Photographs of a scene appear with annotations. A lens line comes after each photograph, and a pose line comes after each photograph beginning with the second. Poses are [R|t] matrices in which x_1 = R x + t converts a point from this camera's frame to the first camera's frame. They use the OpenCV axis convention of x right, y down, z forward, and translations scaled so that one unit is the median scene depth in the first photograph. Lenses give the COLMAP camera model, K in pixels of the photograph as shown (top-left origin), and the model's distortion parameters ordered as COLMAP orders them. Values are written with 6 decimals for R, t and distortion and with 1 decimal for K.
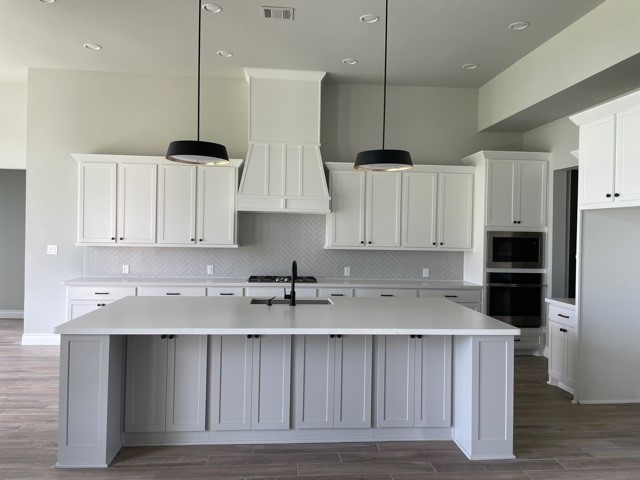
lens RADIAL K [[485.4, 0, 318.6], [0, 485.4, 237.2], [0, 0, 1]] dist [0.082615, -0.113347]
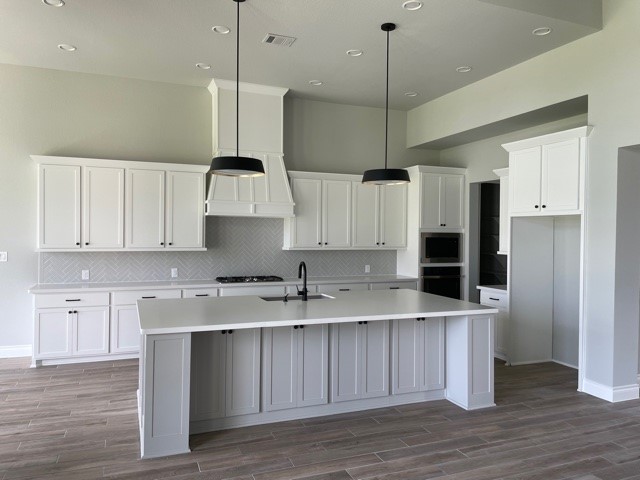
lens RADIAL K [[485.4, 0, 320.0], [0, 485.4, 240.8], [0, 0, 1]] dist [0.082615, -0.113347]
pose [[0.958072, -0.014085, 0.286180, -0.339229], [0.011151, 0.999867, 0.011879, -0.013264], [-0.286309, -0.008190, 0.958102, -0.103567]]
